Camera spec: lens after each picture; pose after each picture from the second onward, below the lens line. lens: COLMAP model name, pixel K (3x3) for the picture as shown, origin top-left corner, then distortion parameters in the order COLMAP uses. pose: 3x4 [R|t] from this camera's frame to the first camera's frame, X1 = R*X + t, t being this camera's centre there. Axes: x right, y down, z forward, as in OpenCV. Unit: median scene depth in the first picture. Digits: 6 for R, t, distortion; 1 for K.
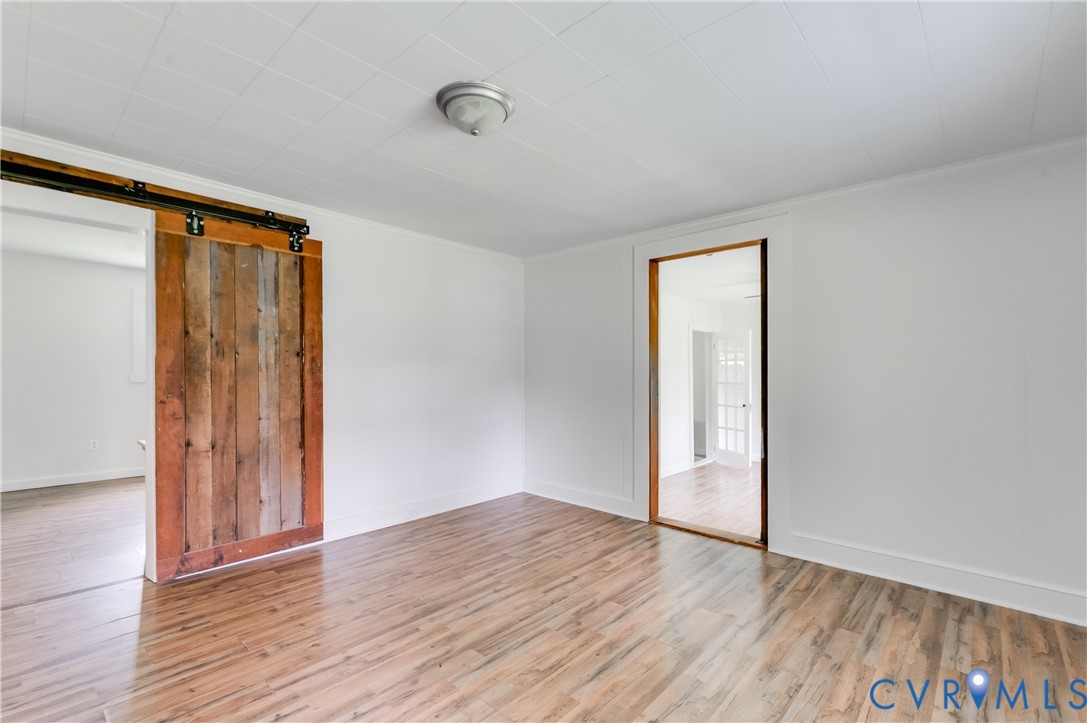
lens RADIAL K [[492.8, 0, 543.5], [0, 492.8, 361.5], [0, 0, 1]] dist [0.000465, -0.000240]
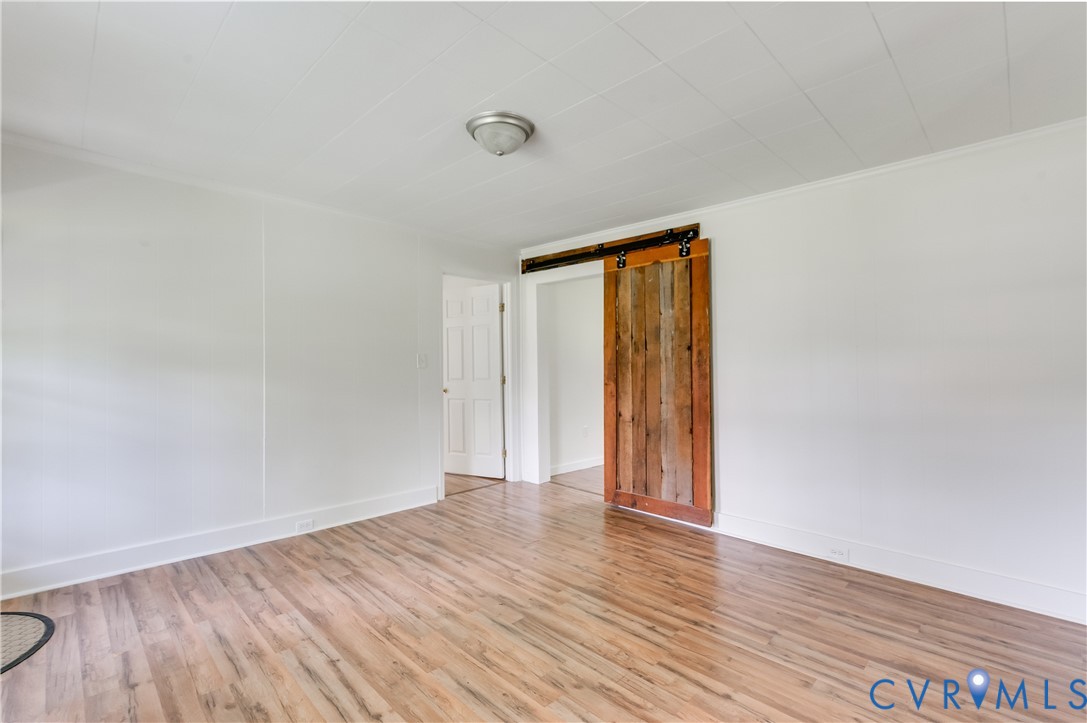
lens RADIAL K [[502.1, 0, 543.1], [0, 502.1, 355.2], [0, 0, 1]] dist [0.000336, -0.000086]
pose [[-0.059613, -0.023693, -0.997940, 0.700888], [0.017310, 0.999543, -0.024765, 0.025382], [0.998071, -0.018751, -0.059176, 0.806521]]
